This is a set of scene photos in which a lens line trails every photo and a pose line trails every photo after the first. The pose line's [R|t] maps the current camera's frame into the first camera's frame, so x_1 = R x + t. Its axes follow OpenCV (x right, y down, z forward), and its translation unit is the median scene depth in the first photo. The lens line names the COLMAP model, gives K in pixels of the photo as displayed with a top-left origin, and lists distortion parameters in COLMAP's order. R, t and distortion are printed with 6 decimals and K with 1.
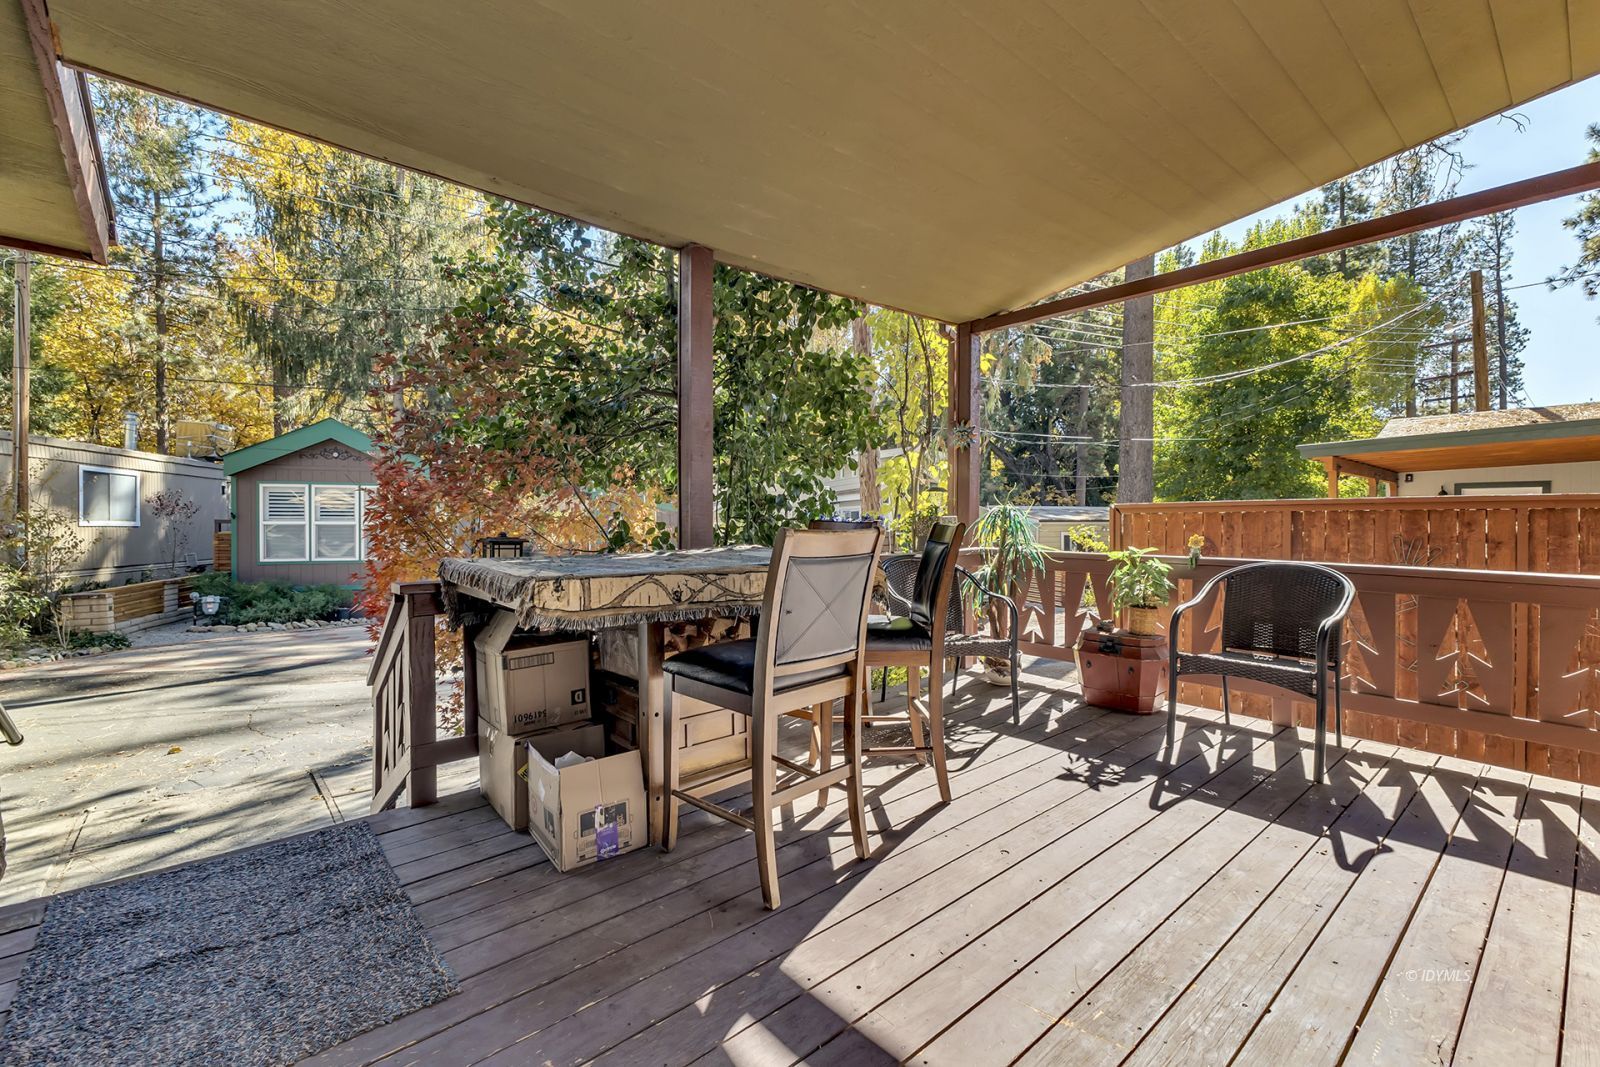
lens RADIAL K [[694.5, 0, 801.1], [0, 694.5, 528.6], [0, 0, 1]] dist [0.014829, -0.003814]
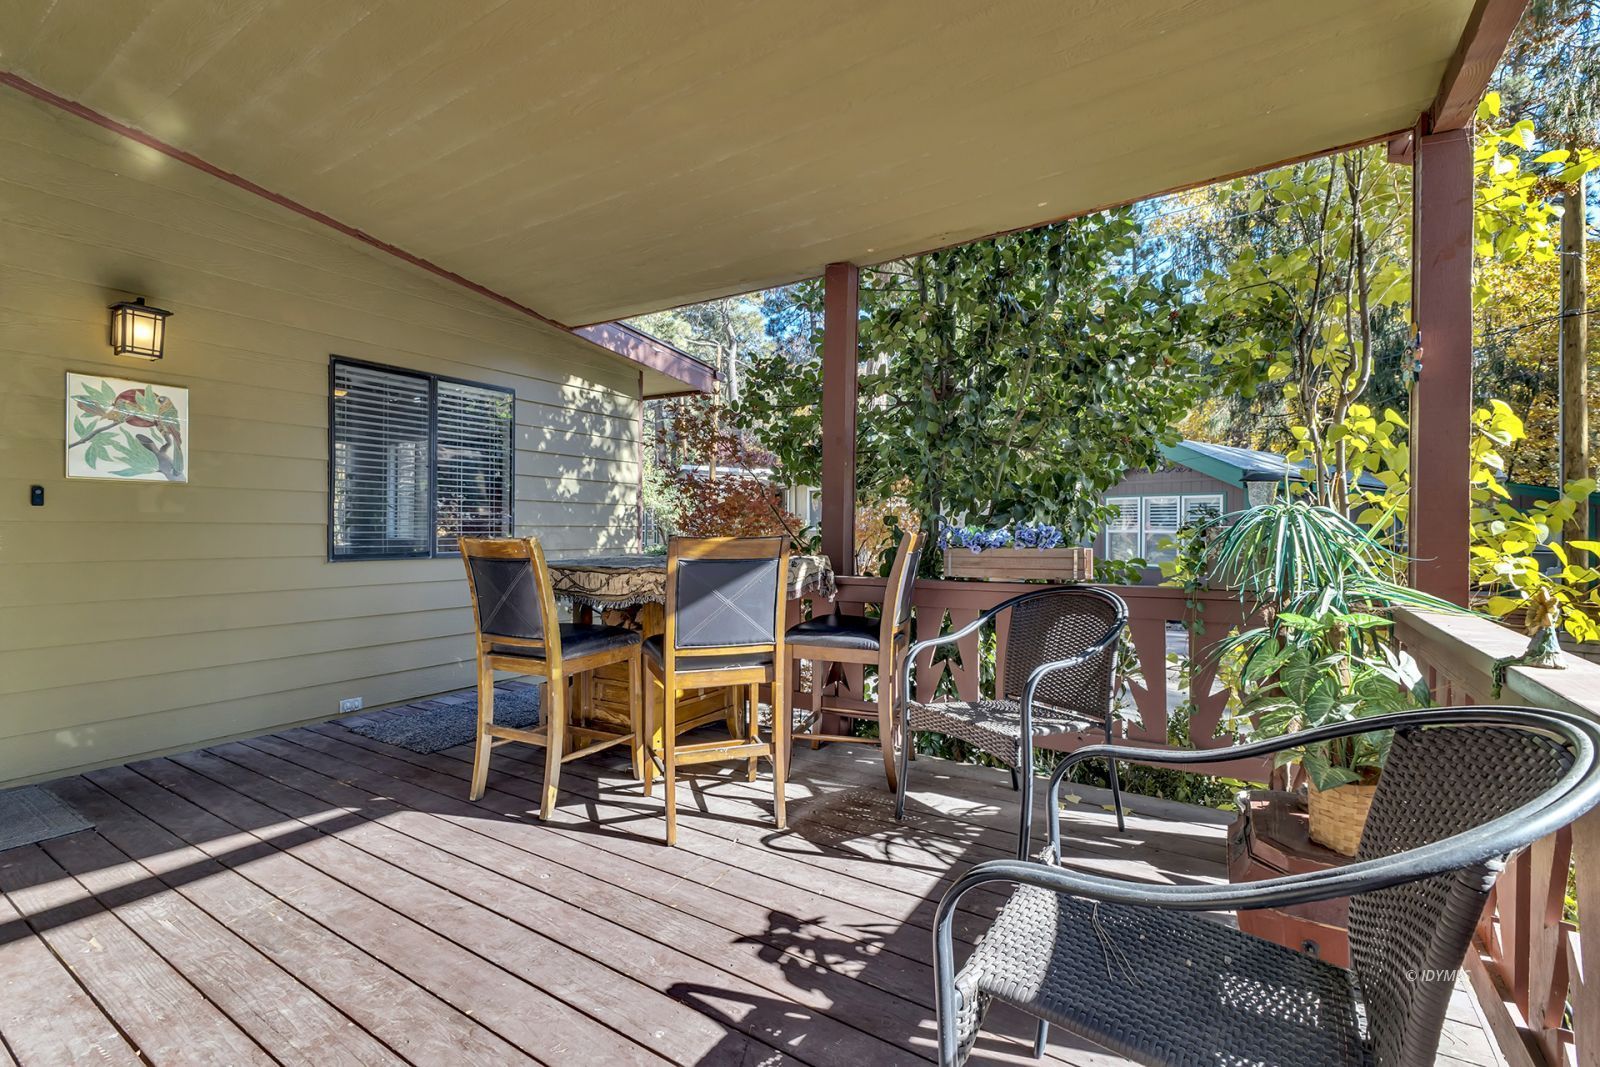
lens RADIAL K [[694.5, 0, 802.8], [0, 694.5, 526.0], [0, 0, 1]] dist [0.014829, -0.003814]
pose [[0.278671, -0.008895, -0.960345, 0.985570], [-0.014259, 0.999809, -0.013398, -0.006822], [0.960281, 0.017427, 0.278491, 0.796653]]
